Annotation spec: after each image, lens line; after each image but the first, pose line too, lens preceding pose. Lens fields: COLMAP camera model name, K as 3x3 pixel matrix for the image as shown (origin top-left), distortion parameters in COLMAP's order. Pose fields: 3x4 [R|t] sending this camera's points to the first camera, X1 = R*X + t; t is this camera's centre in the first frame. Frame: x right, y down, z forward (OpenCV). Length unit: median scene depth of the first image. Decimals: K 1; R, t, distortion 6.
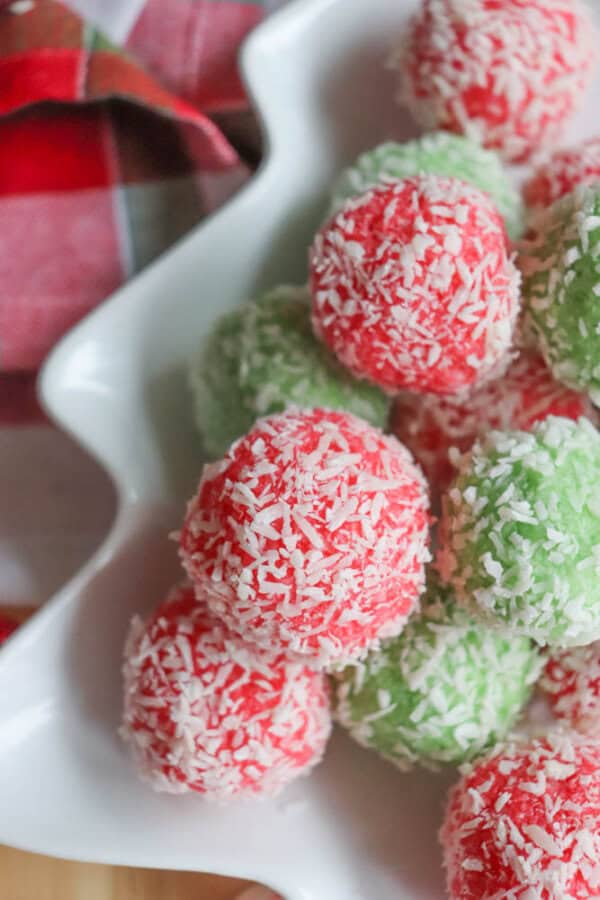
lens RADIAL K [[1221.7, 0, 301.2], [0, 1221.7, 481.8], [0, 0, 1]] dist [-0.071730, 0.050438]
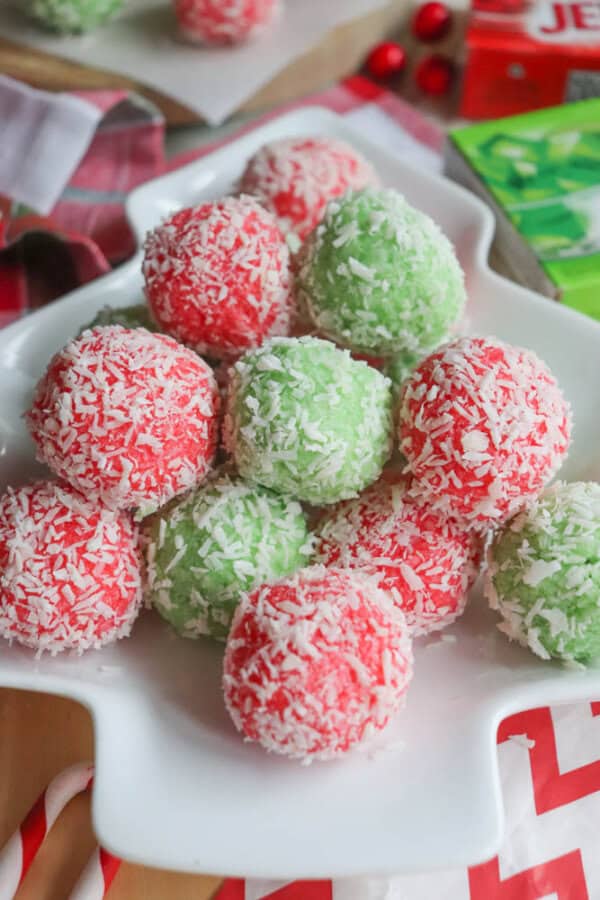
lens RADIAL K [[1221.7, 0, 301.2], [0, 1221.7, 481.8], [0, 0, 1]] dist [-0.071730, 0.050438]
pose [[0.999939, 0.010658, -0.002758, 0.205955], [-0.010829, 0.907227, -0.420501, 0.679519], [-0.001980, 0.420505, 0.907288, -0.171001]]
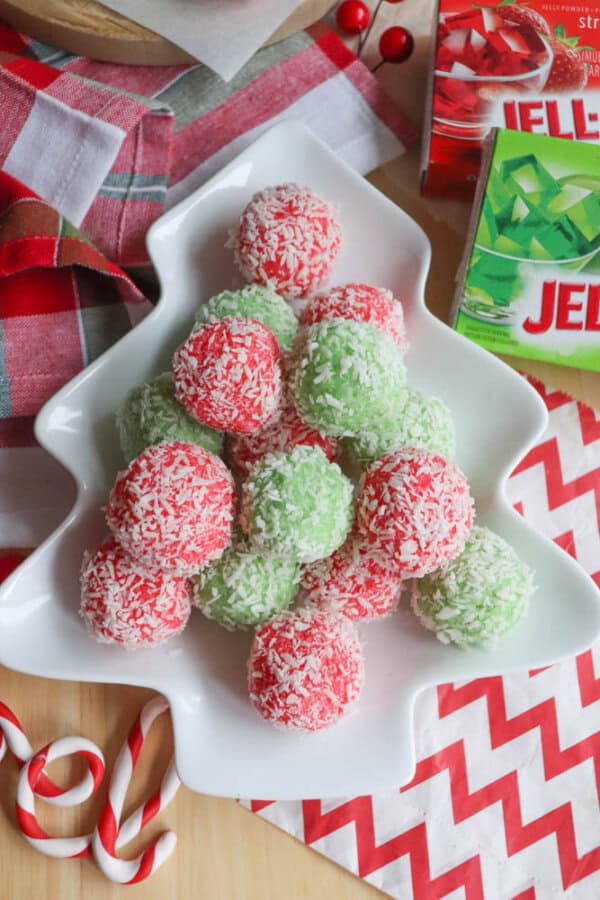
lens RADIAL K [[994.2, 0, 300.4], [0, 994.2, 481.7], [0, 0, 1]] dist [-0.128958, -0.016877]
pose [[0.999454, -0.011872, 0.030841, 0.164926], [0.011070, 0.999599, 0.026050, -0.037033], [-0.031138, -0.025695, 0.999185, -0.592734]]
